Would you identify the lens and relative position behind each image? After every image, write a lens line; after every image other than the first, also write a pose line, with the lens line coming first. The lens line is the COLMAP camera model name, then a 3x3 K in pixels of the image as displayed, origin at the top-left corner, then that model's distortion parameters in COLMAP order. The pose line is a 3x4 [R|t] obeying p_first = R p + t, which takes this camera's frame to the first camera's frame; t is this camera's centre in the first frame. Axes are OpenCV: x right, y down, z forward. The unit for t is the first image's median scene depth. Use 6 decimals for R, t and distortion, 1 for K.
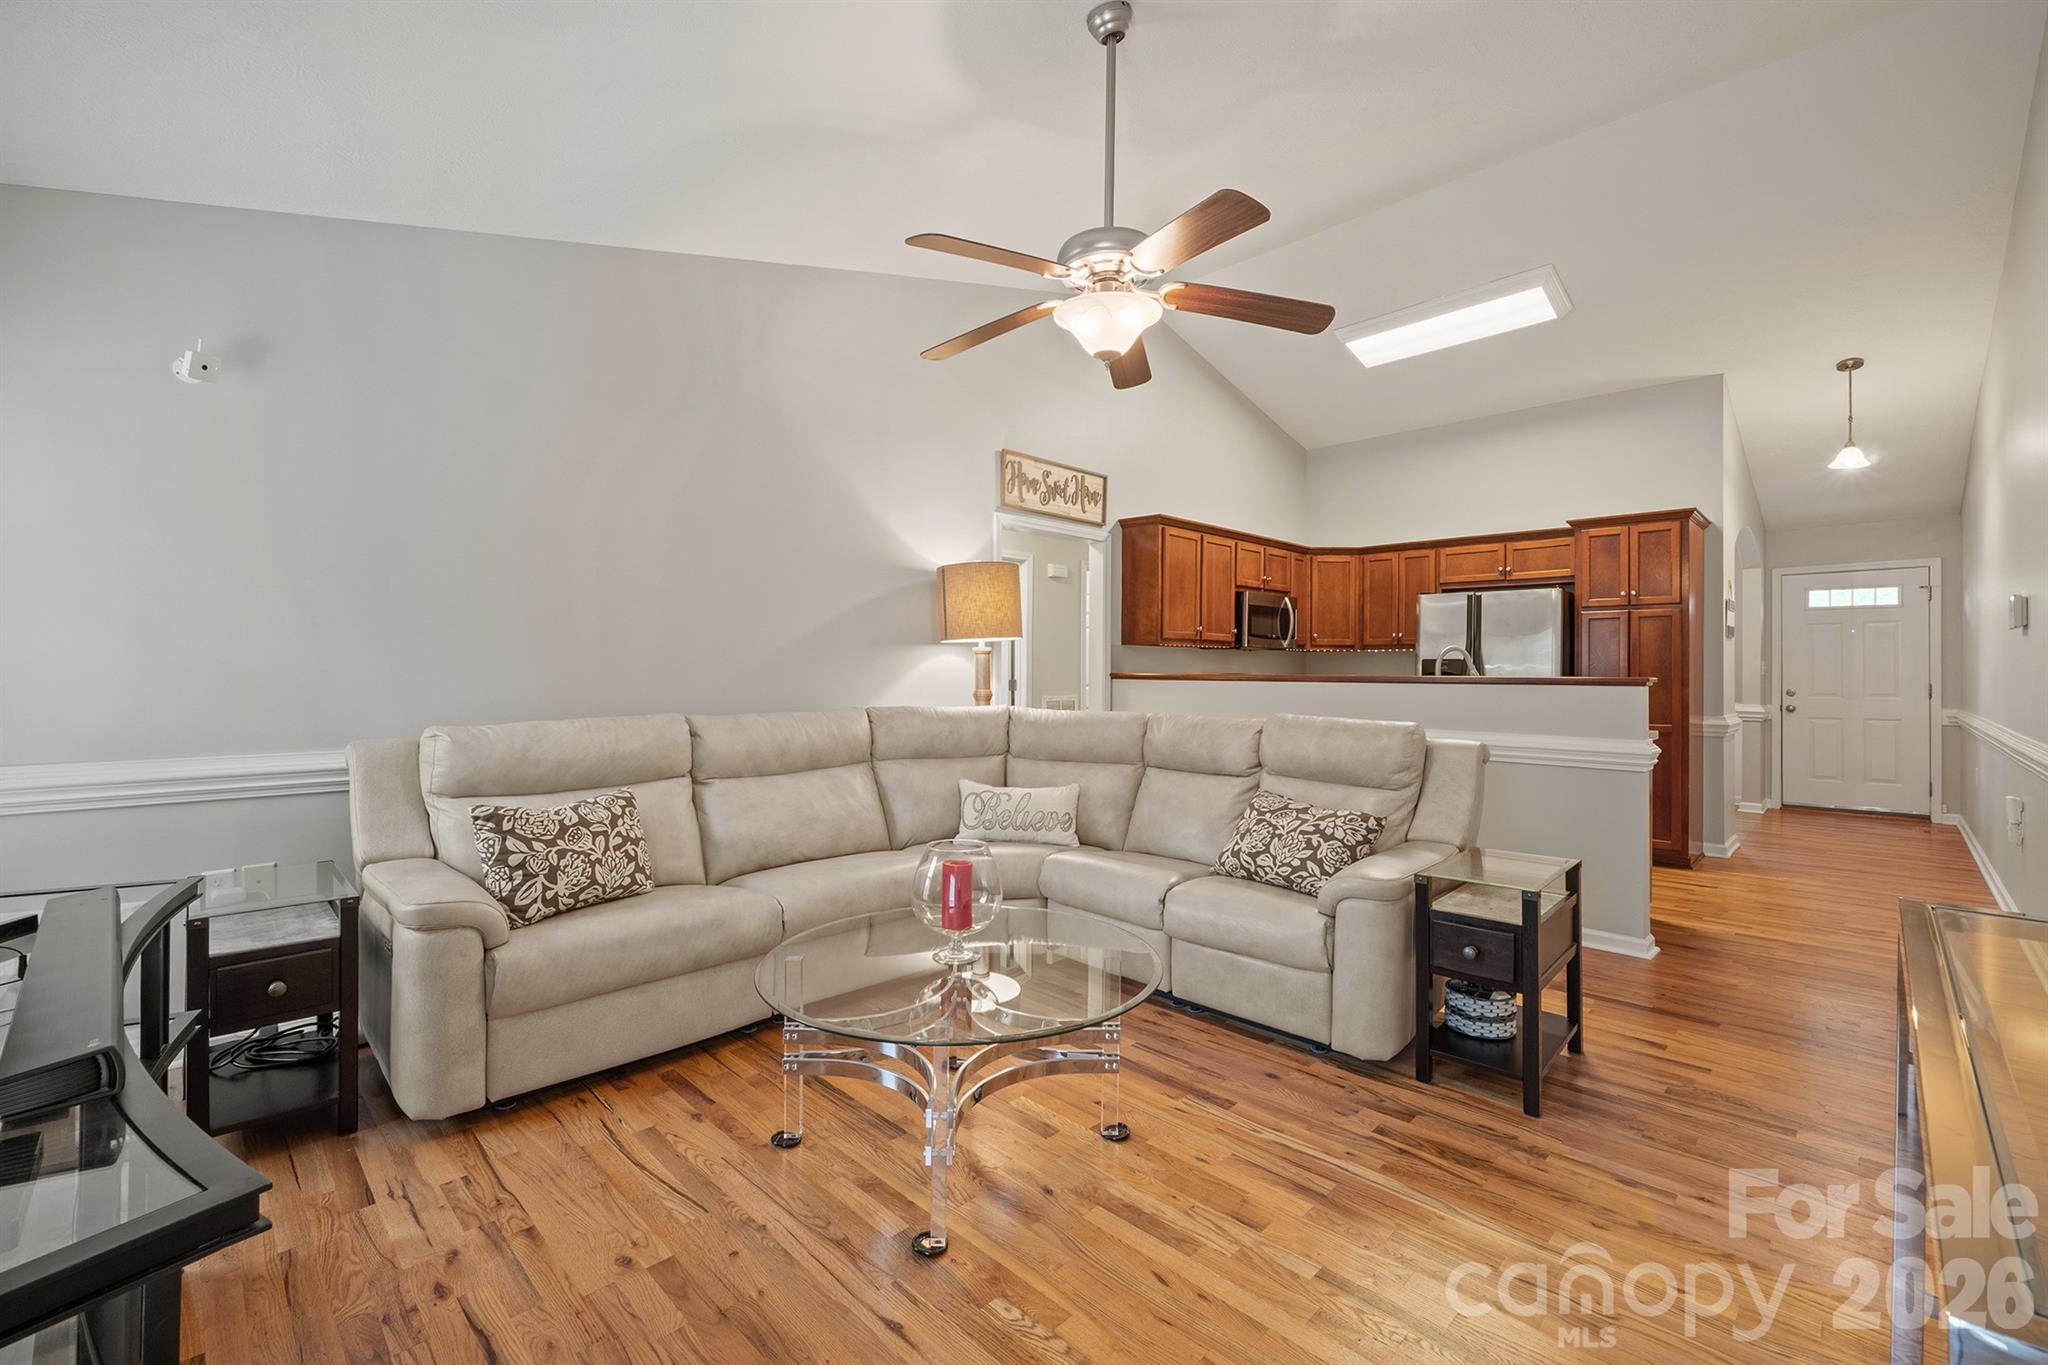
lens RADIAL K [[864.2, 0, 1027.6], [0, 864.2, 668.8], [0, 0, 1]] dist [-0.007357, -0.000646]
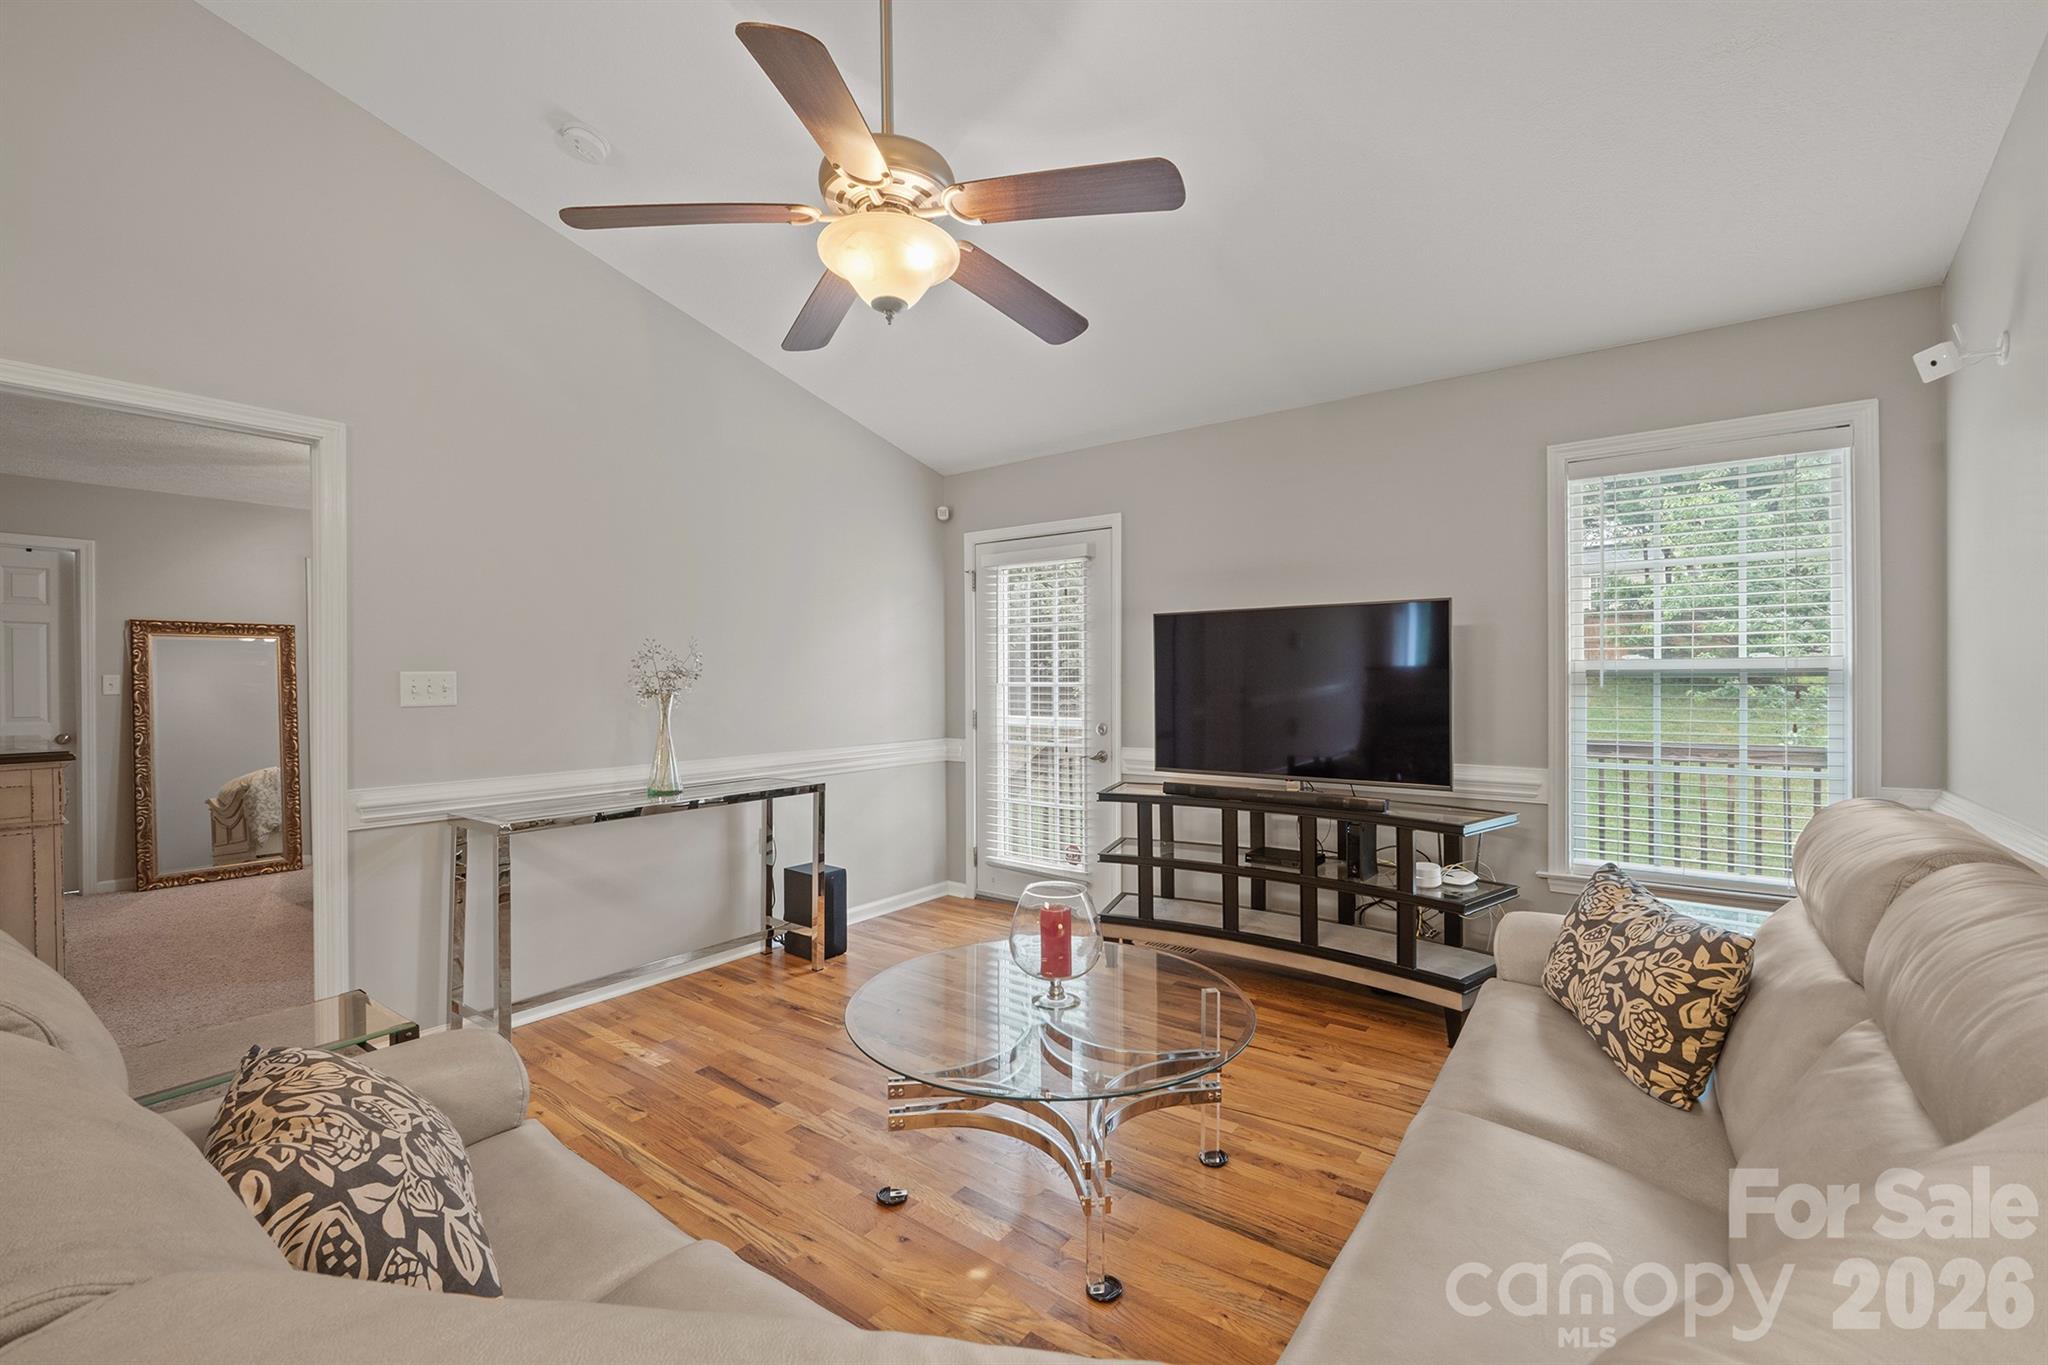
lens RADIAL K [[864.2, 0, 1025.1], [0, 864.2, 678.8], [0, 0, 1]] dist [-0.007357, -0.000646]
pose [[-0.991140, 0.001339, -0.132814, 0.033015], [0.001124, 0.999998, 0.001692, -0.014446], [0.132816, 0.001527, -0.991140, 0.783487]]
